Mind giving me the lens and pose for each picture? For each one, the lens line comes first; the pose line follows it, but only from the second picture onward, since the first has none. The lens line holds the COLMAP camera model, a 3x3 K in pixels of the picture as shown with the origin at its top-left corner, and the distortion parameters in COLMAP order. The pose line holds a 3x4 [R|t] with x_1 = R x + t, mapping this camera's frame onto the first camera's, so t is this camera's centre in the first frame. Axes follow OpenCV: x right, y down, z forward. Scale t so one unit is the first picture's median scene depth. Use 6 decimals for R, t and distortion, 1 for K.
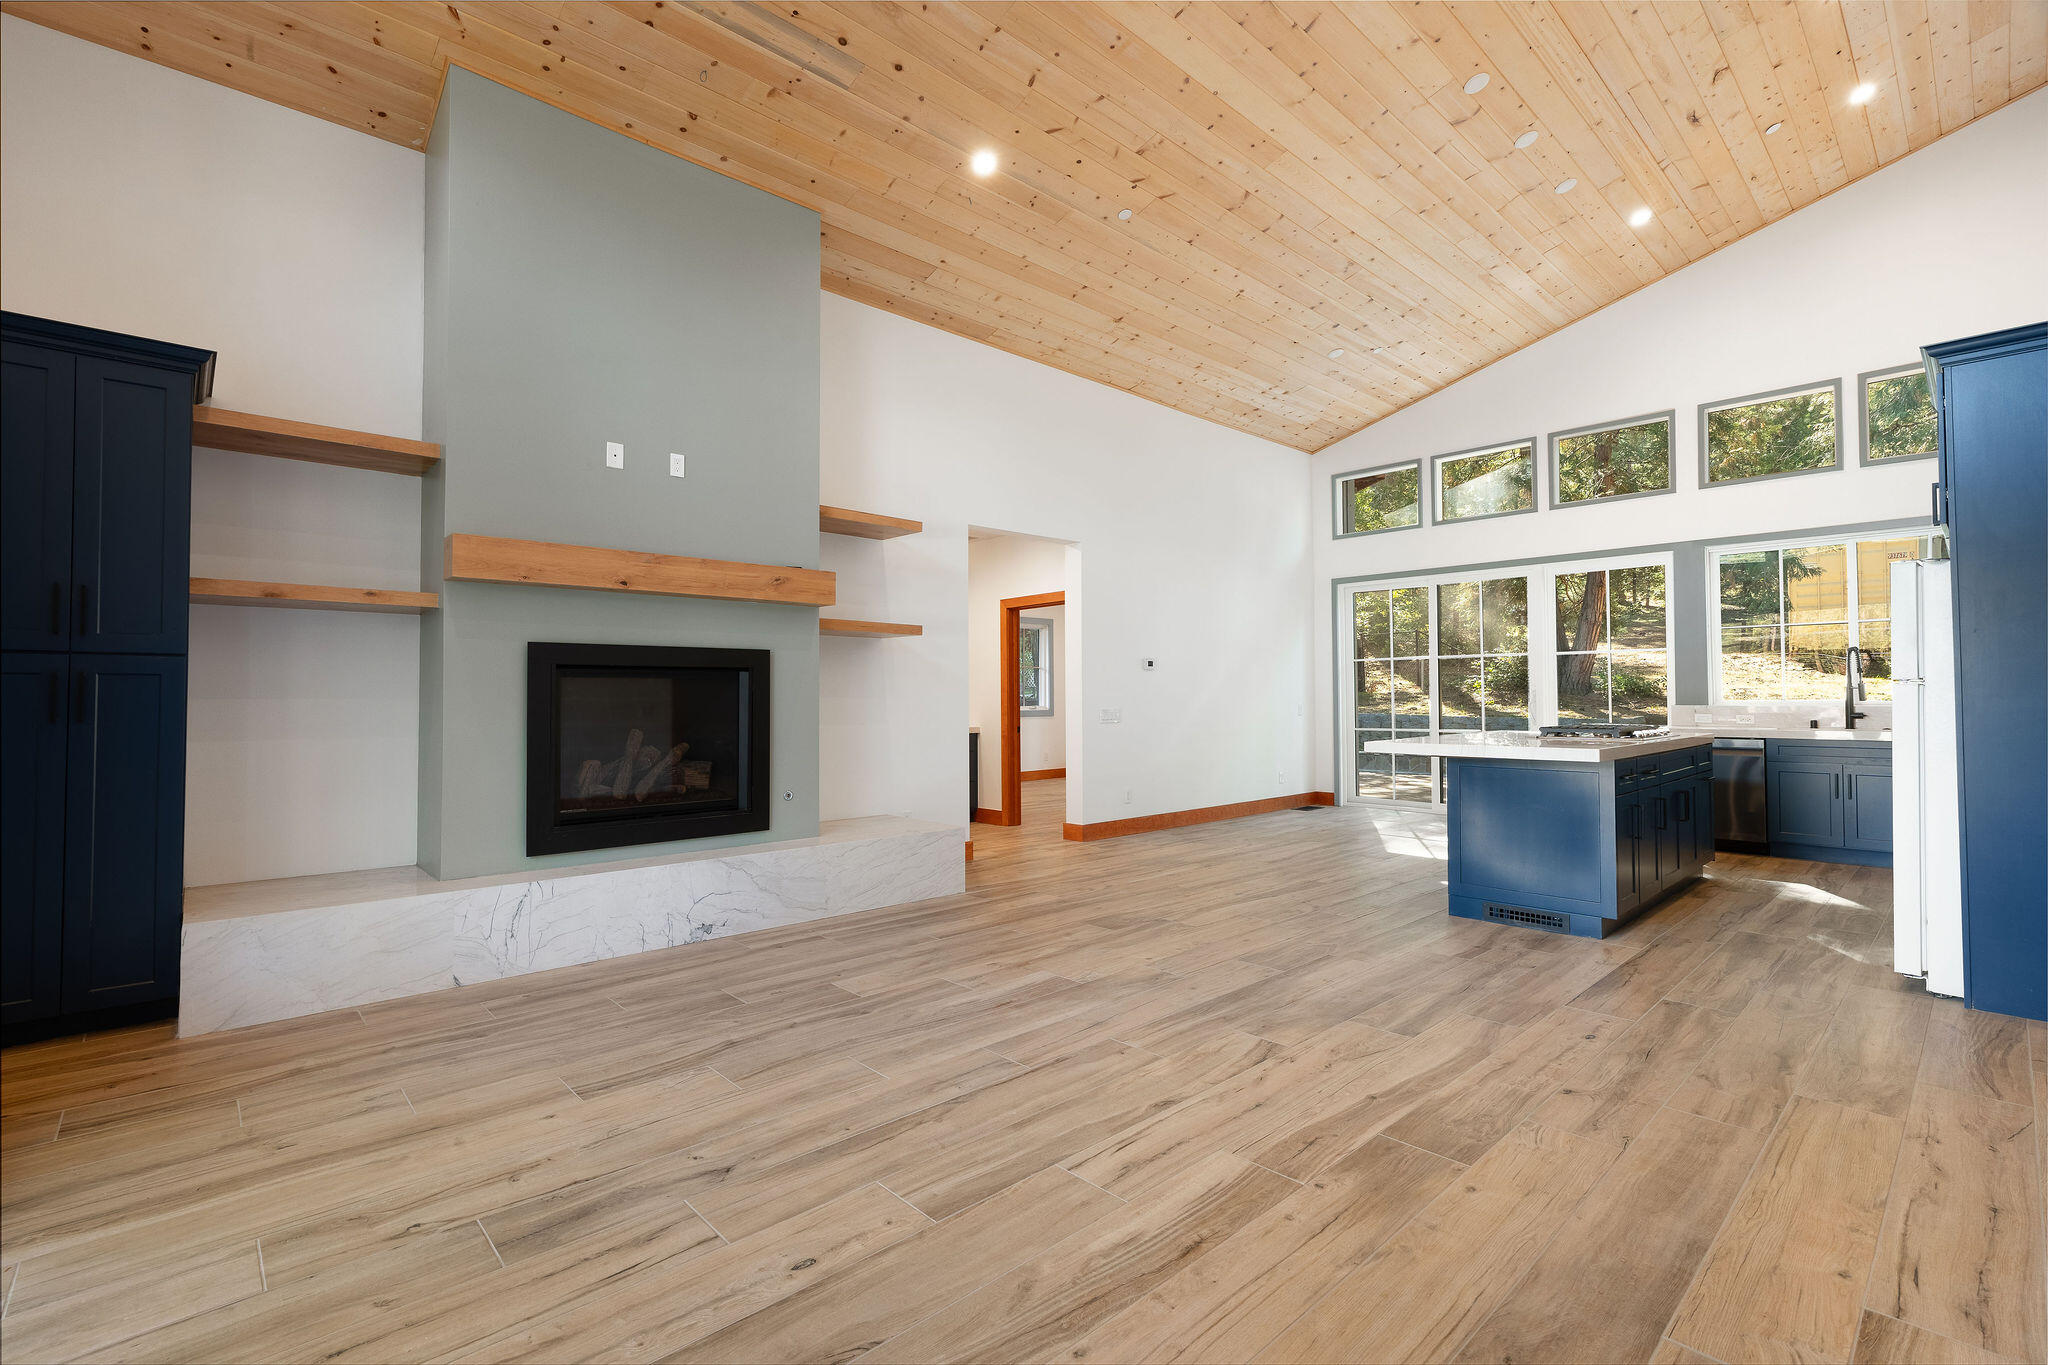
lens RADIAL K [[928.8, 0, 1018.7], [0, 928.8, 674.1], [0, 0, 1]] dist [-0.001025, 0.000452]
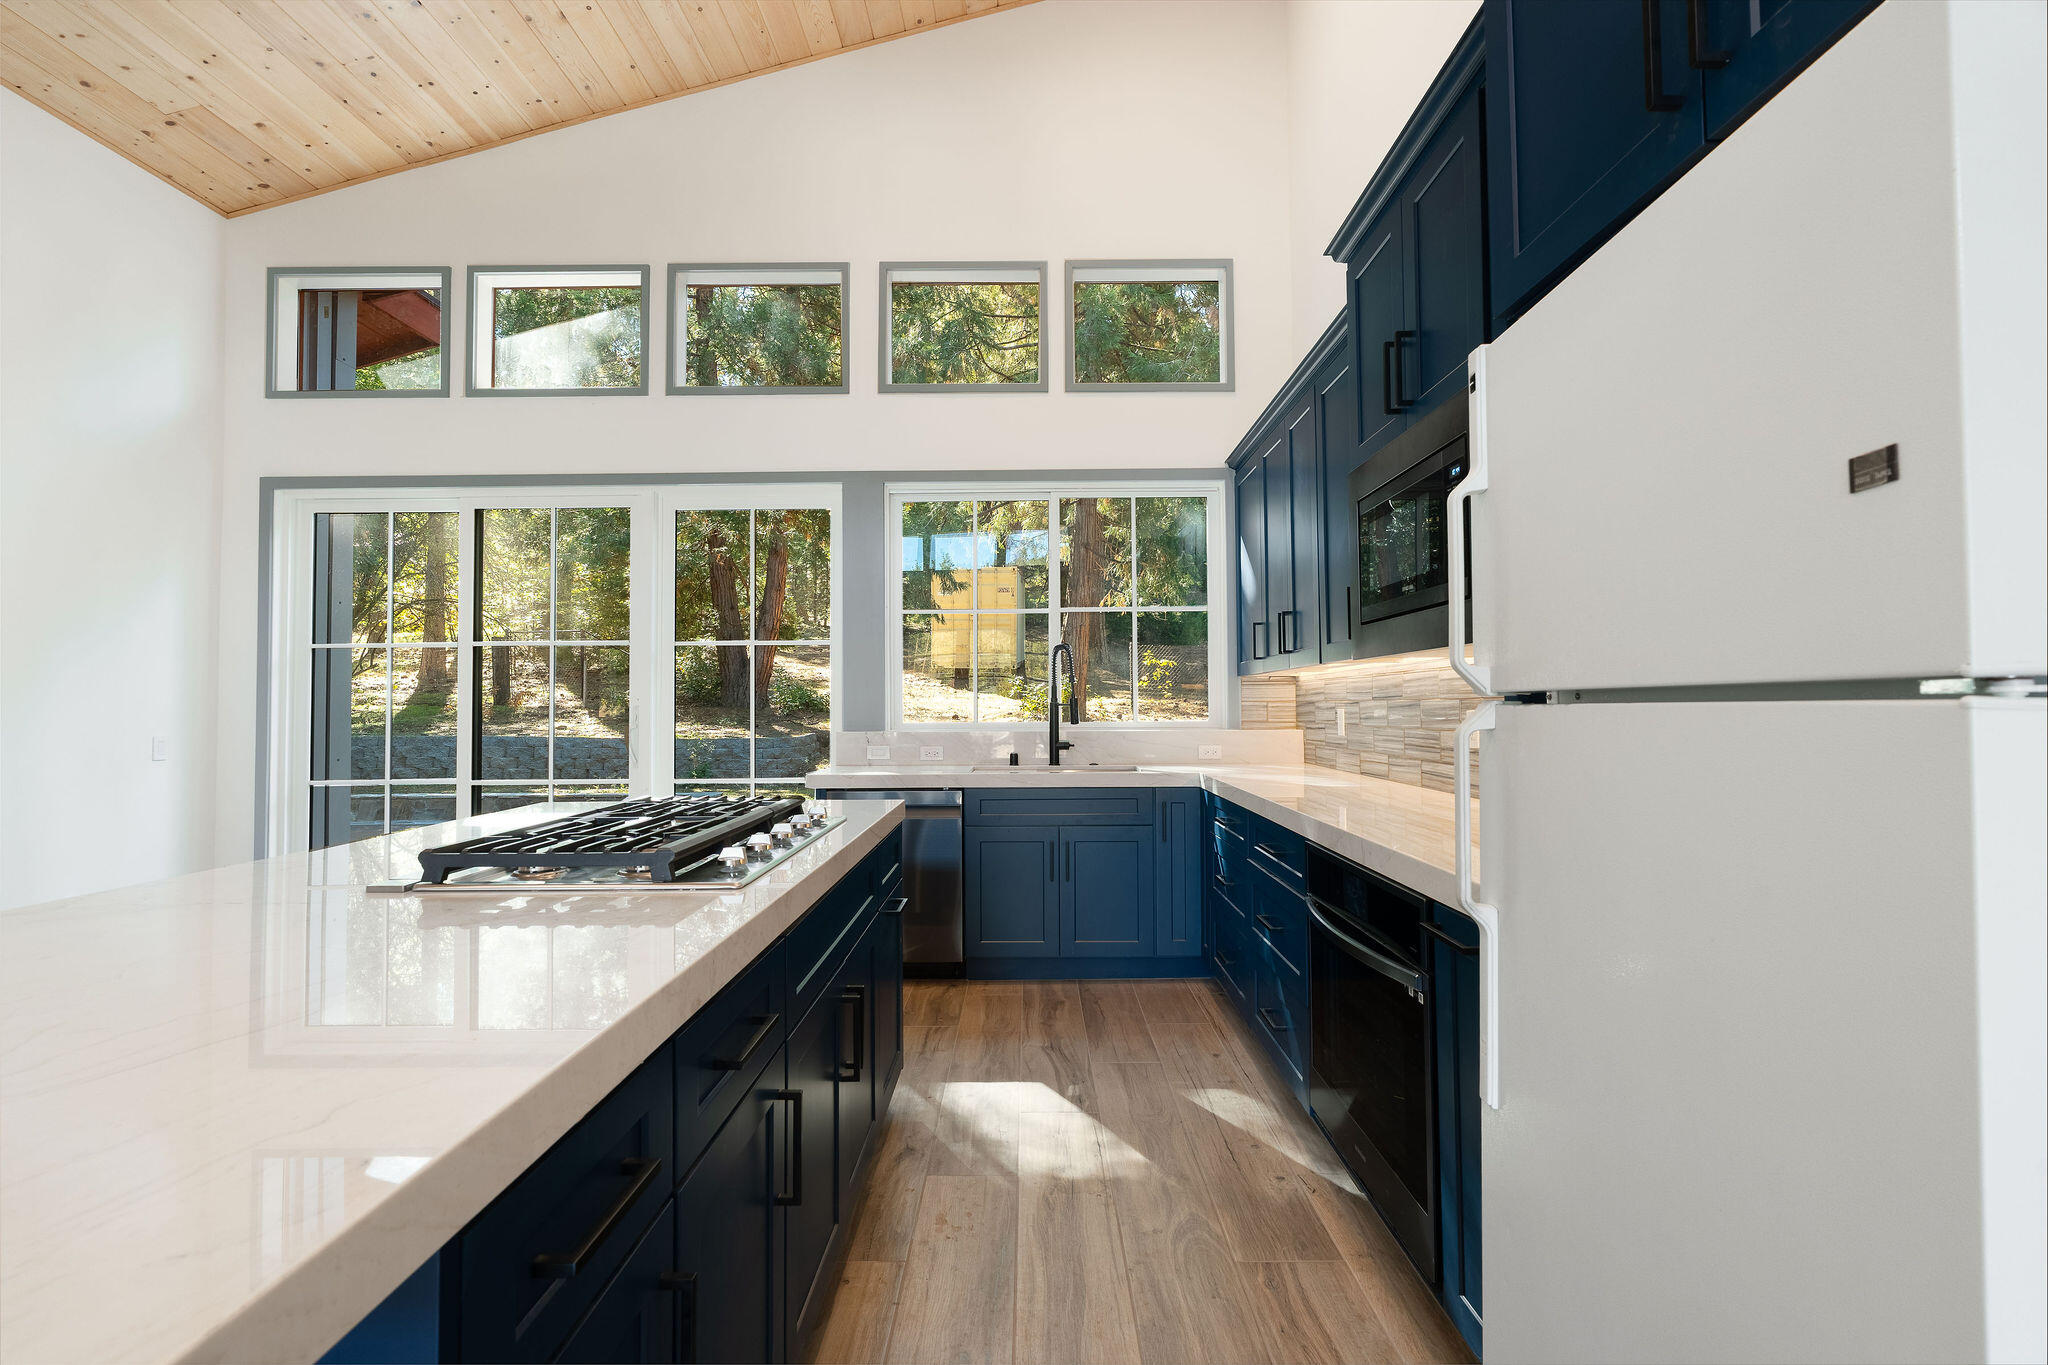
lens RADIAL K [[955.9, 0, 1024.0], [0, 955.9, 682.5], [0, 0, 1]] dist [-0.001253, 0.000151]
pose [[0.696408, 0.018706, 0.717403, 0.278050], [-0.016689, 0.999812, -0.009869, 0.003989], [-0.717452, -0.005100, 0.696589, 0.390323]]
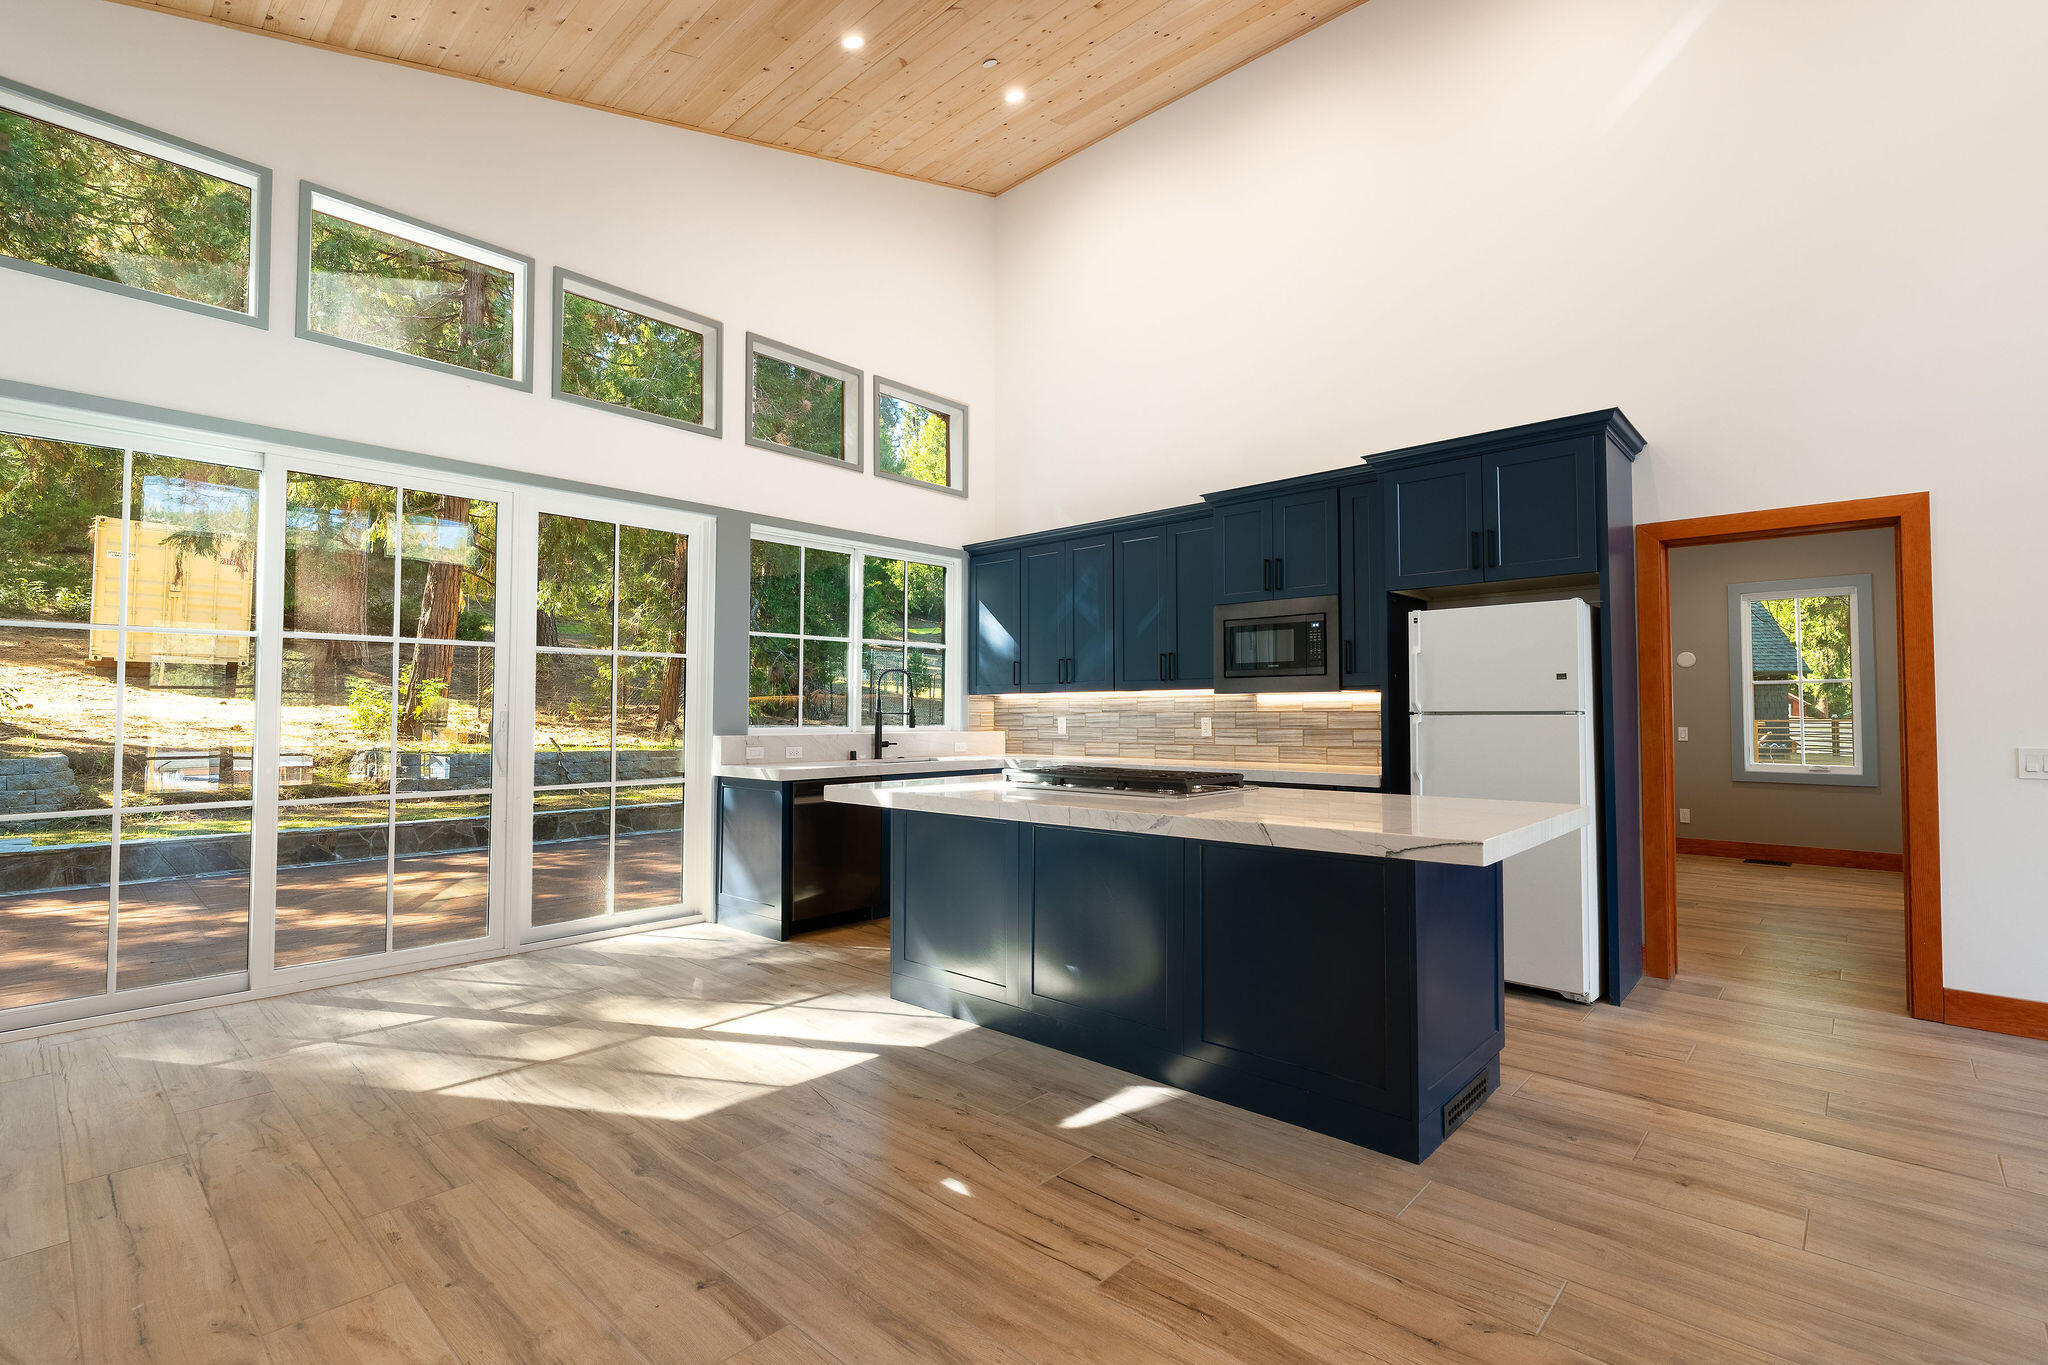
lens RADIAL K [[918.8, 0, 1024.0], [0, 918.8, 682.5], [0, 0, 1]] dist [-0.002736, -0.000319]
pose [[-0.070764, 0.040291, 0.996679, -0.005216], [-0.028261, 0.998702, -0.042379, 0.013611], [-0.997093, -0.031166, -0.069534, 0.683407]]
